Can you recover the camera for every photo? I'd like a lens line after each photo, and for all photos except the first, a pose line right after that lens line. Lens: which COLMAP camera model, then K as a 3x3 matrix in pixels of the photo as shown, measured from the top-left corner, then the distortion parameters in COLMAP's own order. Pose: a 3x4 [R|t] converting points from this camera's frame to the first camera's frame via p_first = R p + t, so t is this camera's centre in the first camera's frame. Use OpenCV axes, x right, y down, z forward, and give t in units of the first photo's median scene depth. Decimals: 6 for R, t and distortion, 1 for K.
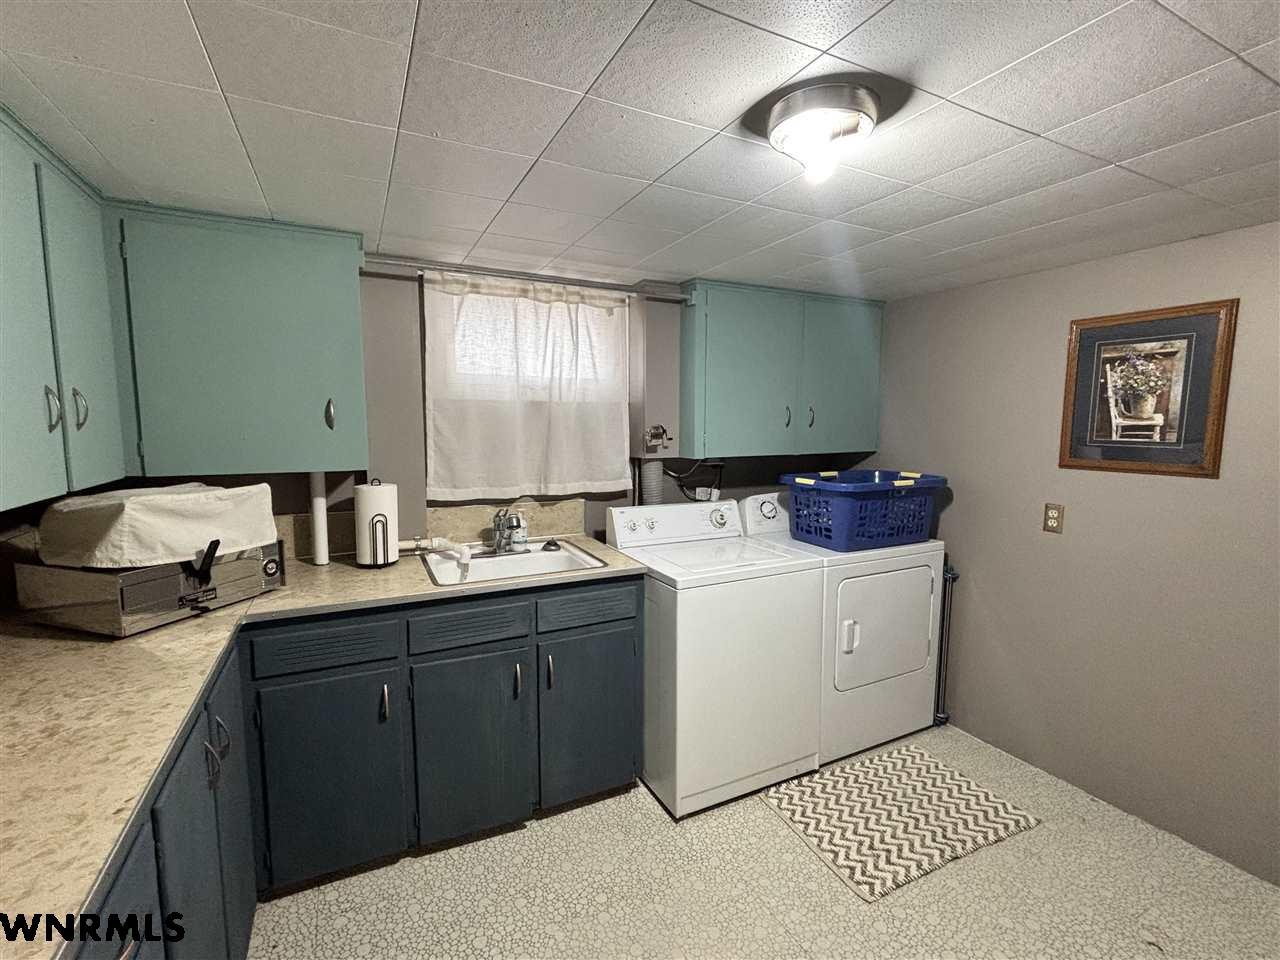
lens RADIAL K [[562.0, 0, 640.2], [0, 562.0, 485.1], [0, 0, 1]] dist [-0.029428, -0.000184]
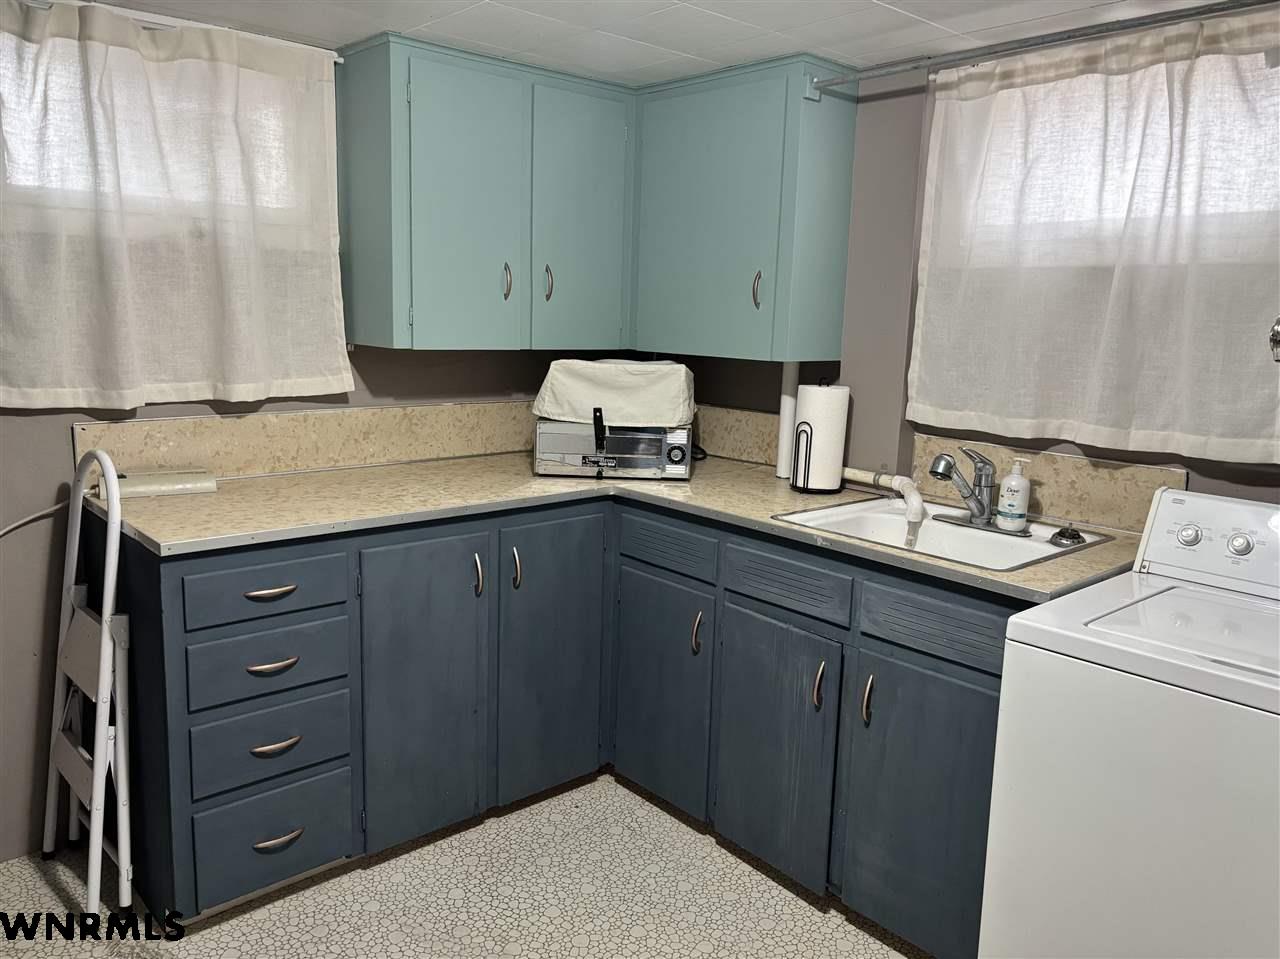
lens RADIAL K [[967.3, 0, 640.0], [0, 967.3, 479.5], [0, 0, 1]] dist [0.006487, 0.000950]
pose [[0.242067, 0.173646, -0.954595, 0.745043], [-0.133586, 0.980450, 0.144474, -0.031839], [0.961020, 0.092548, 0.260531, 0.427849]]
